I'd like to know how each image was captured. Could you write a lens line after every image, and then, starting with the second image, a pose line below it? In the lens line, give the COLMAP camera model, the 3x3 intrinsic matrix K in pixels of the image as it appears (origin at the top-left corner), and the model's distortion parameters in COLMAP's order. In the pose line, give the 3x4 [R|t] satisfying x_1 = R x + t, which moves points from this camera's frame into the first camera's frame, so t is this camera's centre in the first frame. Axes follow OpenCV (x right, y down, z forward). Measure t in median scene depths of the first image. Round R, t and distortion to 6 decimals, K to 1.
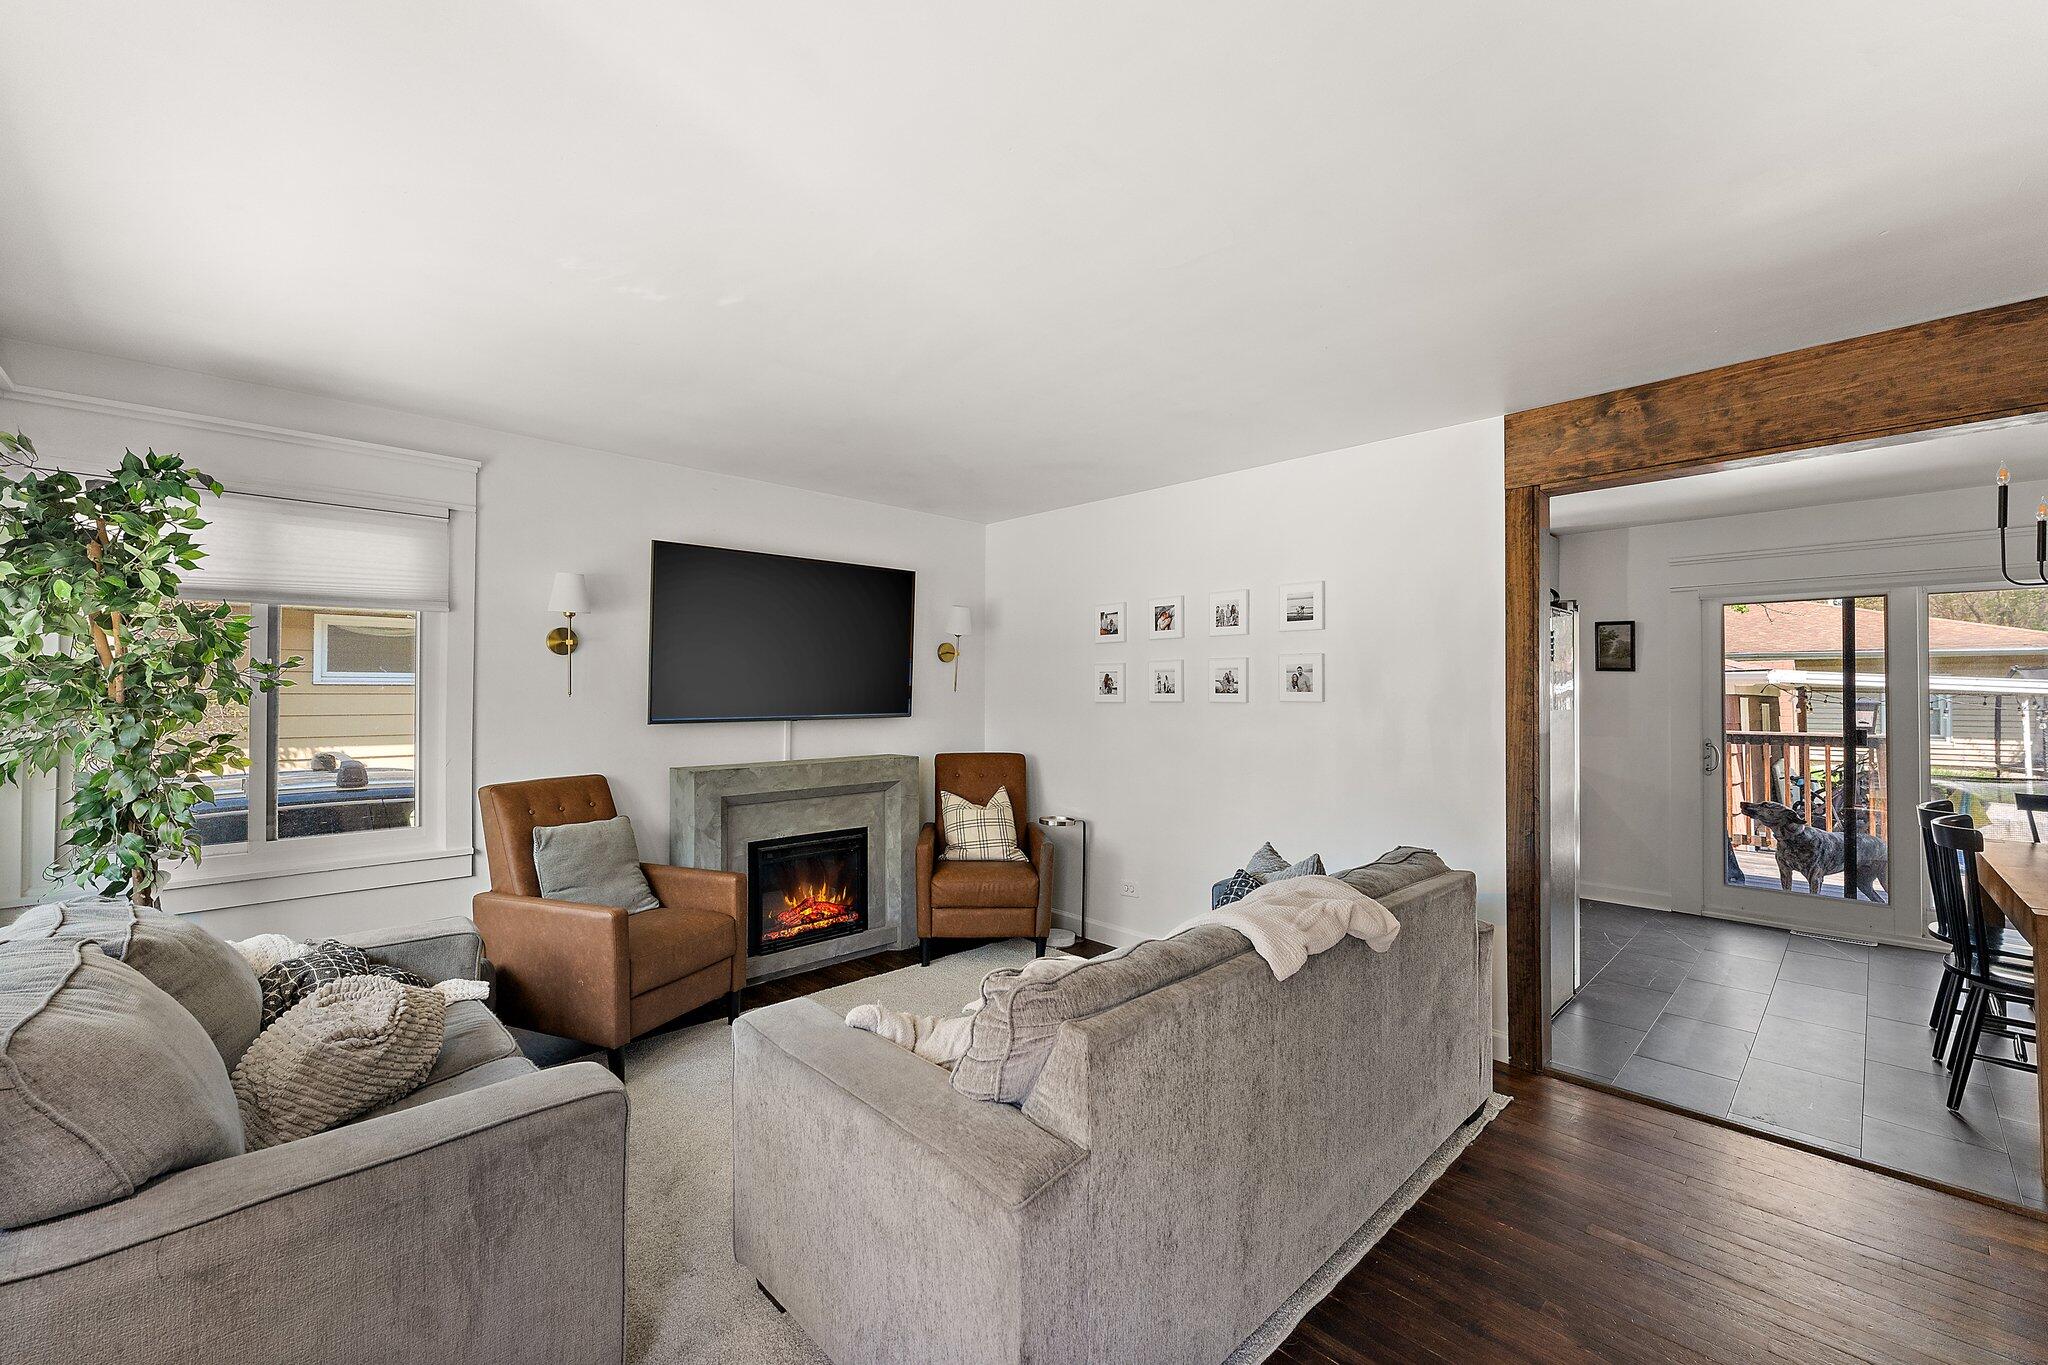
lens RADIAL K [[828.6, 0, 1024.0], [0, 828.6, 682.5], [0, 0, 1]] dist [0.000667, 0.000005]
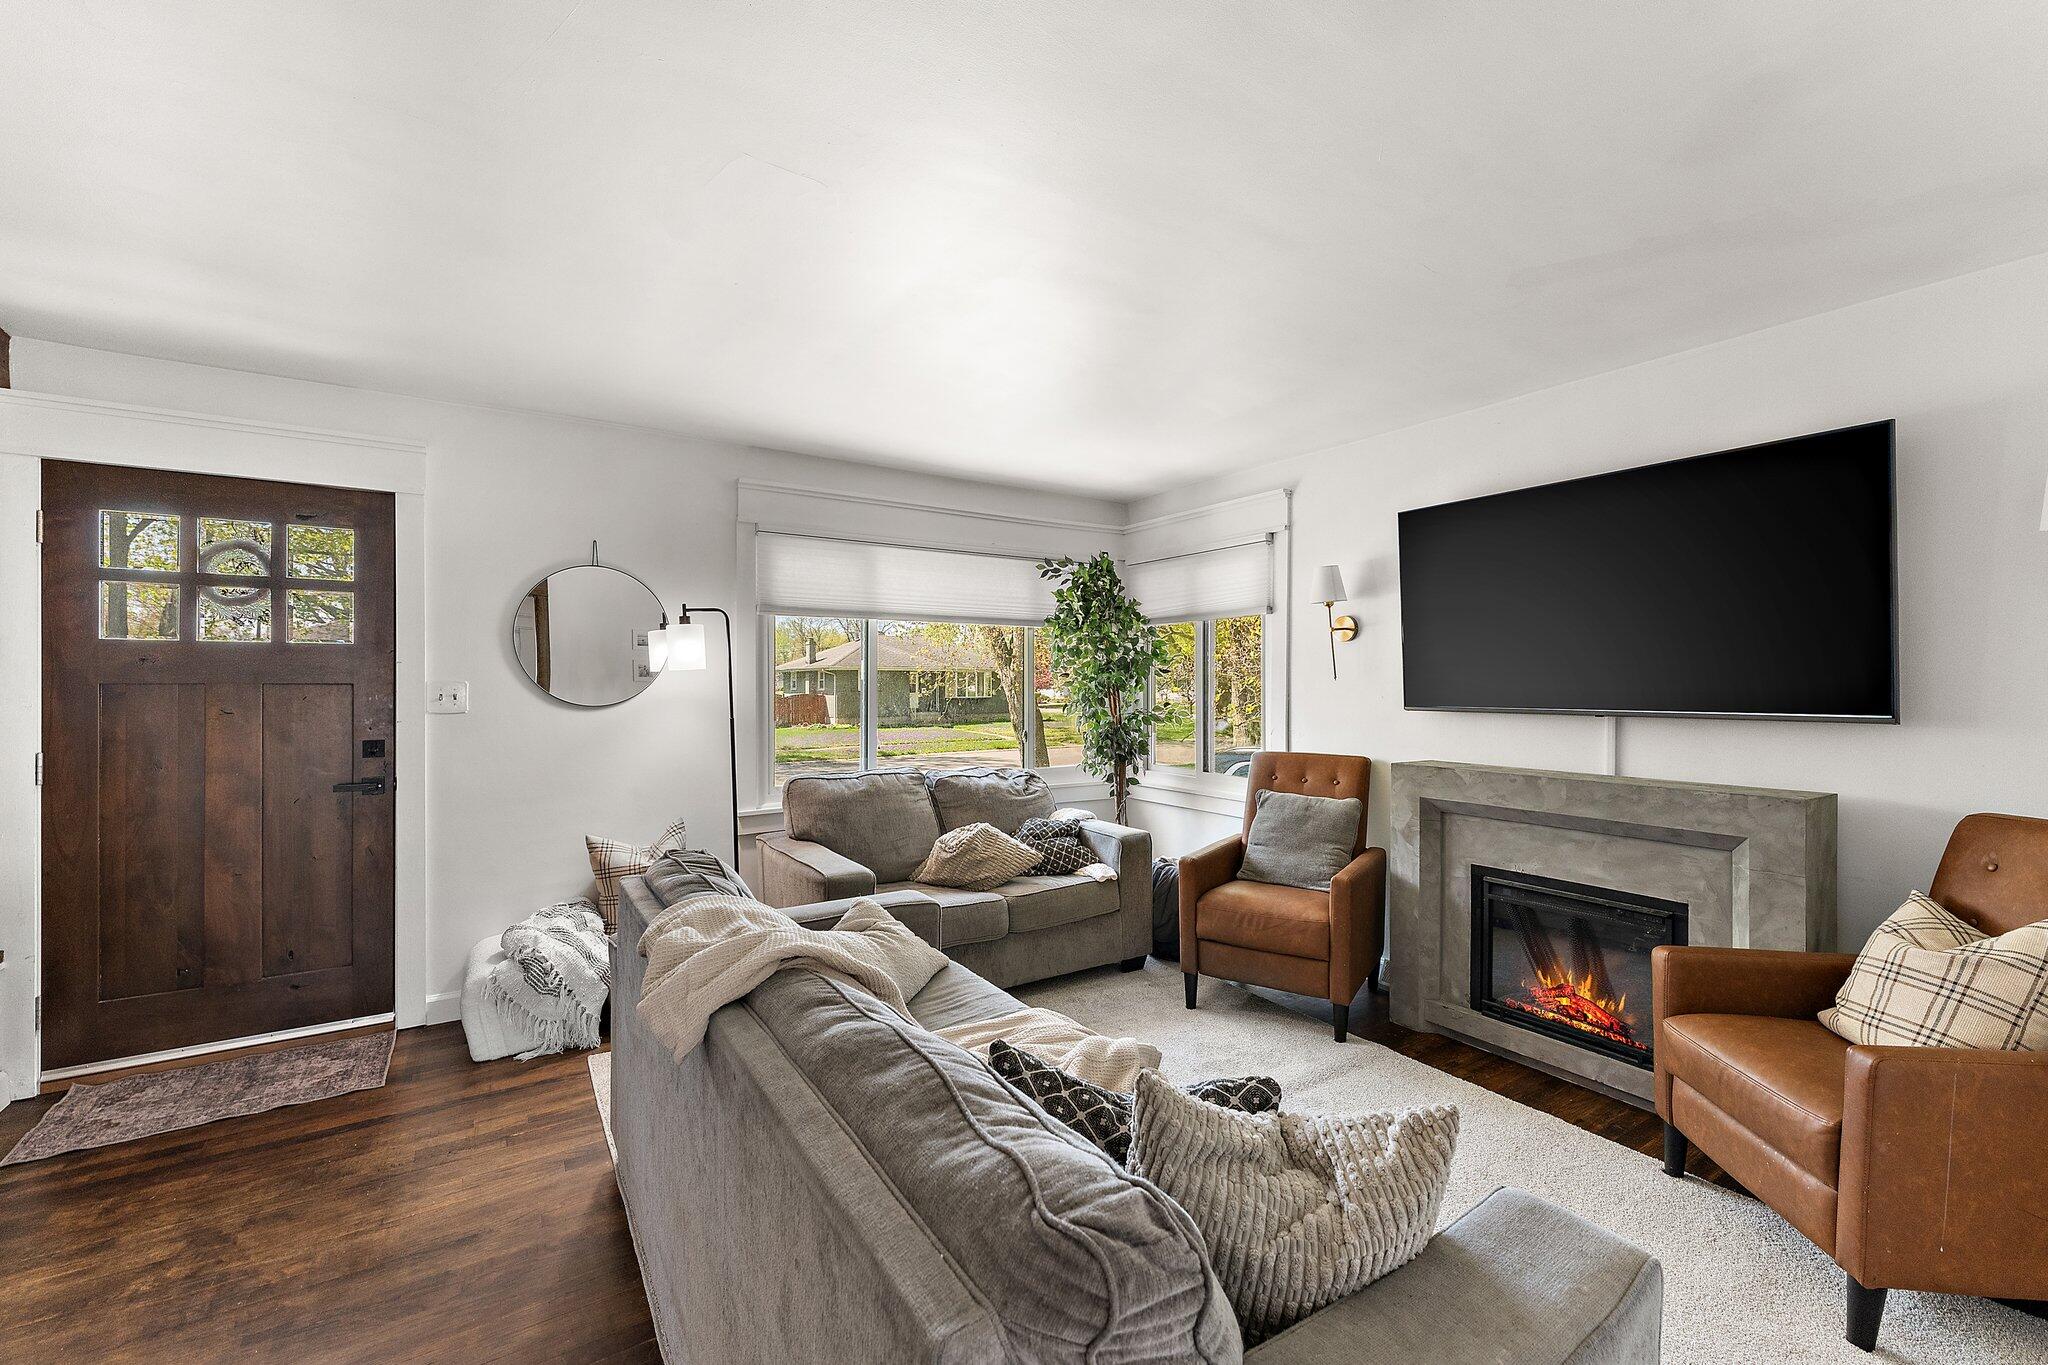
lens RADIAL K [[828.6, 0, 1024.0], [0, 828.6, 682.5], [0, 0, 1]] dist [0.000667, 0.000005]
pose [[-0.191312, -0.002890, -0.981525, 0.521704], [0.006871, 0.999967, -0.004284, 0.019464], [0.981505, -0.007564, -0.191286, 0.723560]]
